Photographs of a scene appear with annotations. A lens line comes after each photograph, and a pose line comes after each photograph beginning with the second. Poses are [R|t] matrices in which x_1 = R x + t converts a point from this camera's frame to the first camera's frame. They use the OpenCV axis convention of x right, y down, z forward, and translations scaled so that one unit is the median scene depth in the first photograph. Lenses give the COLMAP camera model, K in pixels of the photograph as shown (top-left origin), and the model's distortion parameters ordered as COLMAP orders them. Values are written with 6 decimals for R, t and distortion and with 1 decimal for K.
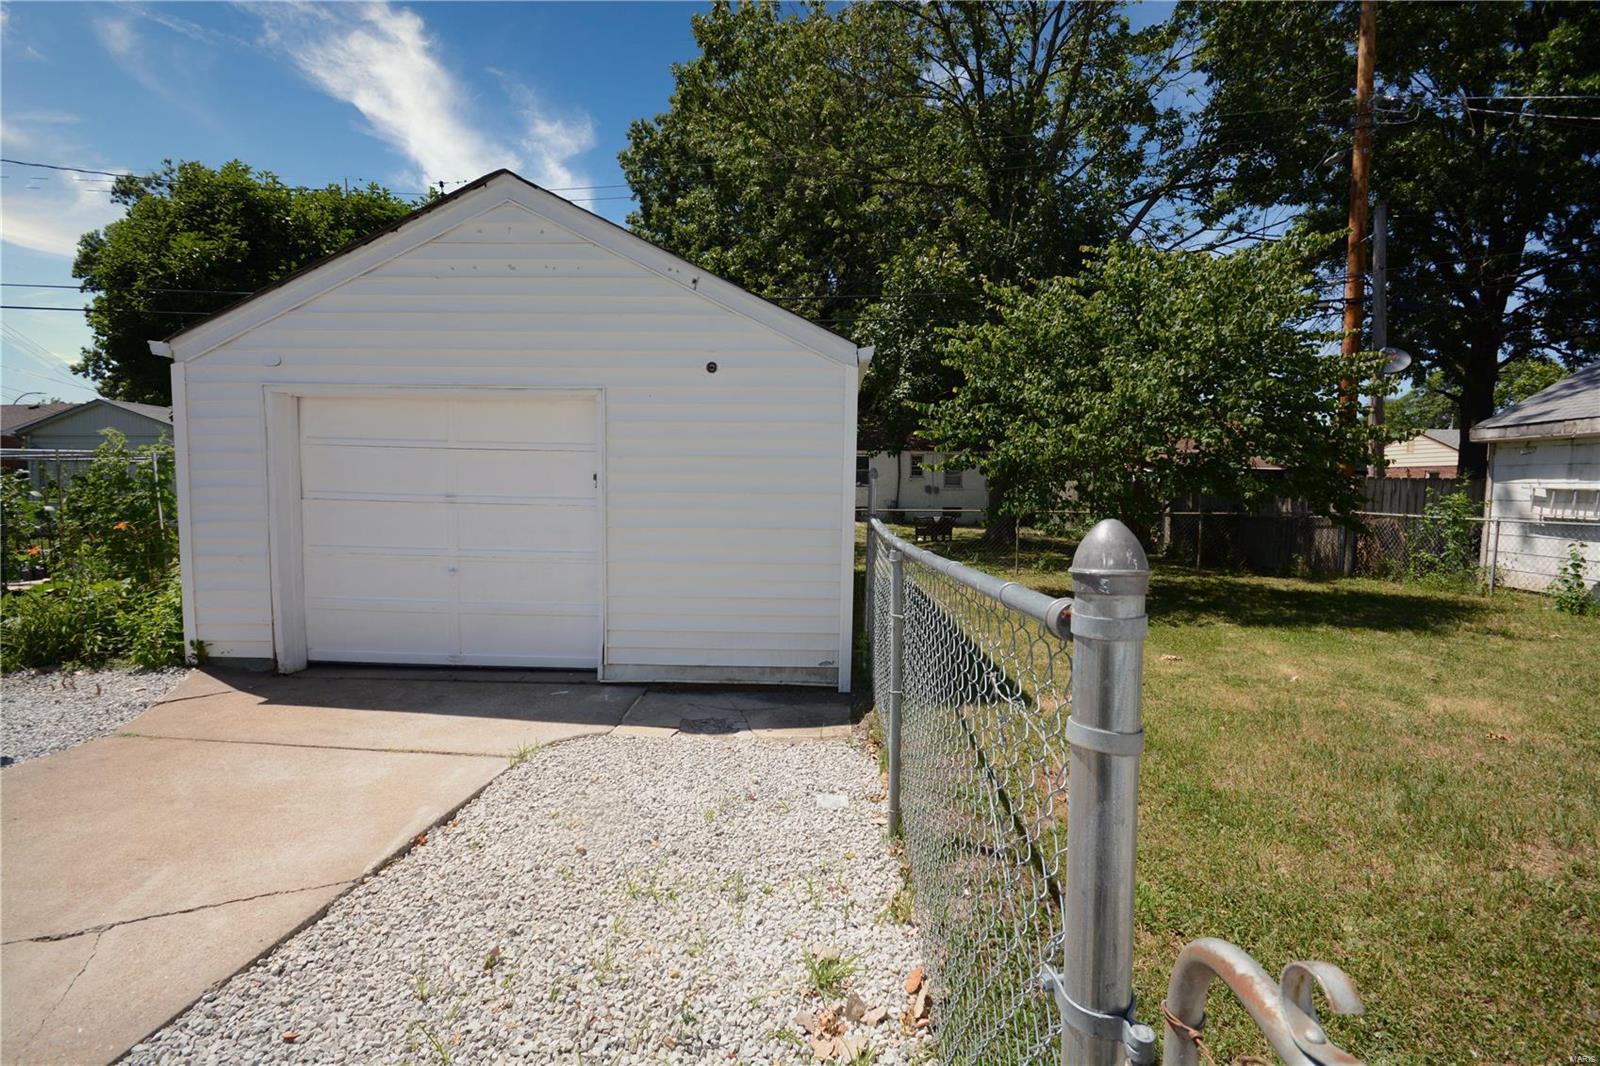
lens RADIAL K [[715.1, 0, 802.8], [0, 715.1, 541.4], [0, 0, 1]] dist [-0.000837, -0.000472]
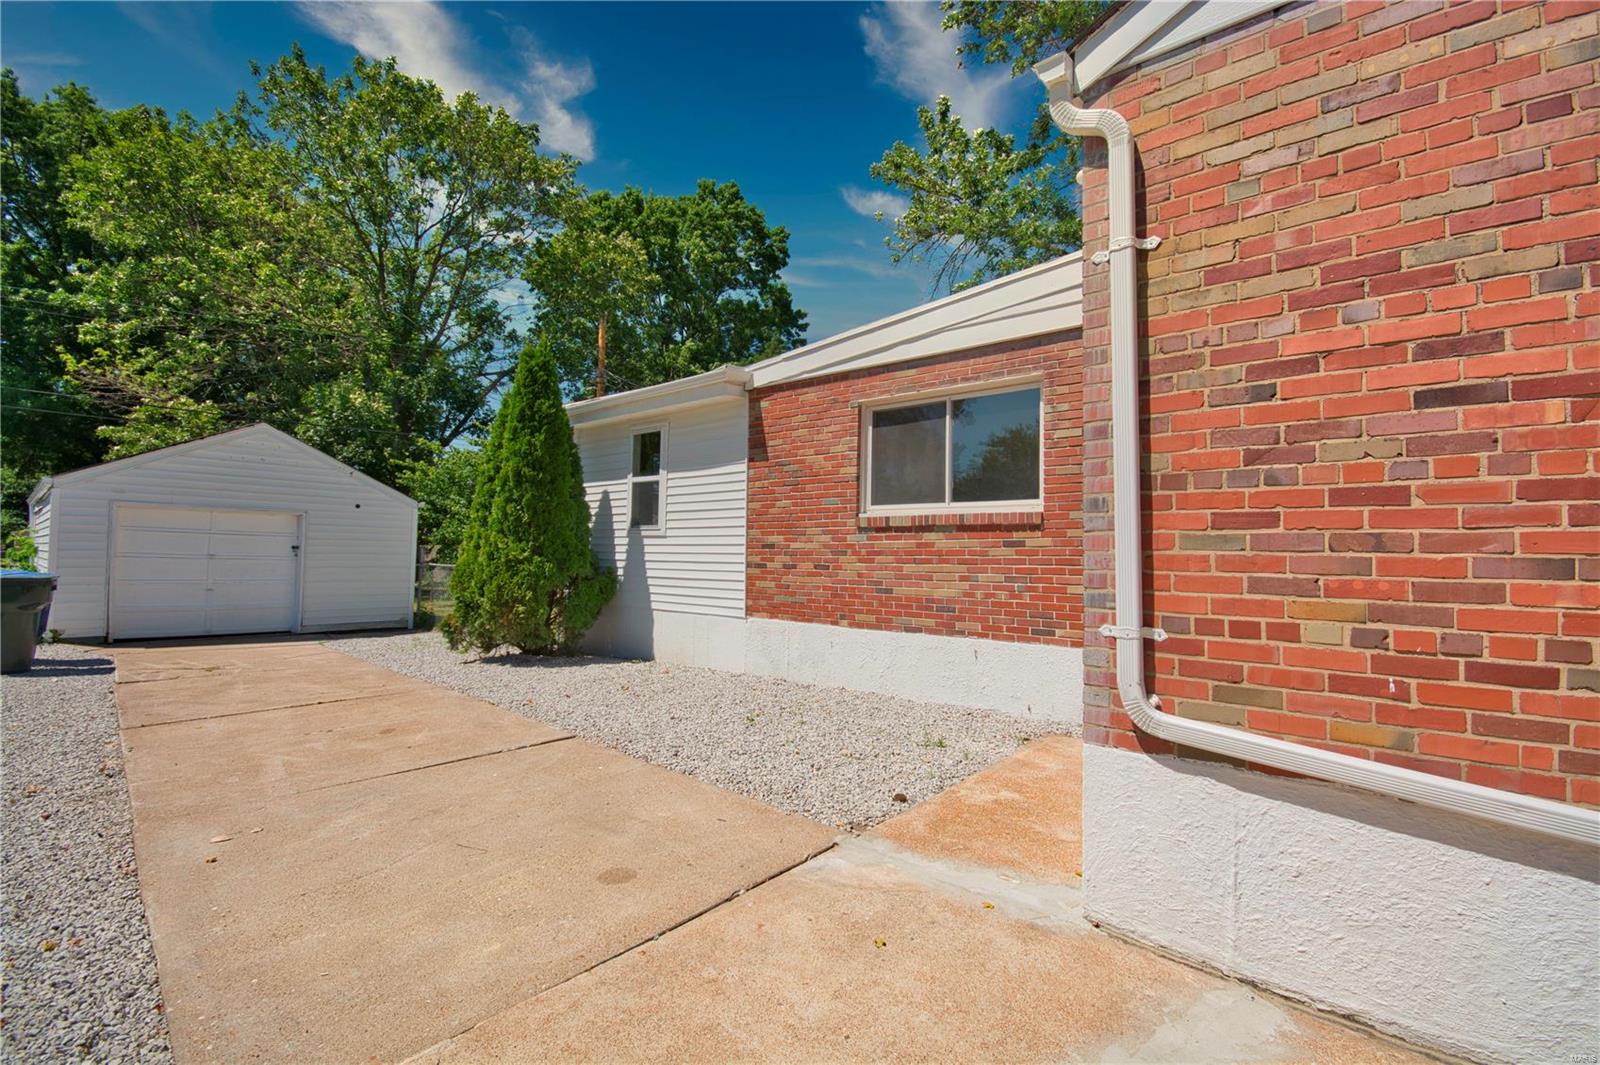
lens RADIAL K [[715.1, 0, 802.8], [0, 715.1, 540.9], [0, 0, 1]] dist [-0.000837, -0.000472]
pose [[0.641945, 0.015987, 0.766584, -1.033006], [0.039253, 0.997786, -0.053680, 0.082348], [-0.765745, 0.064551, 0.639897, -1.815716]]
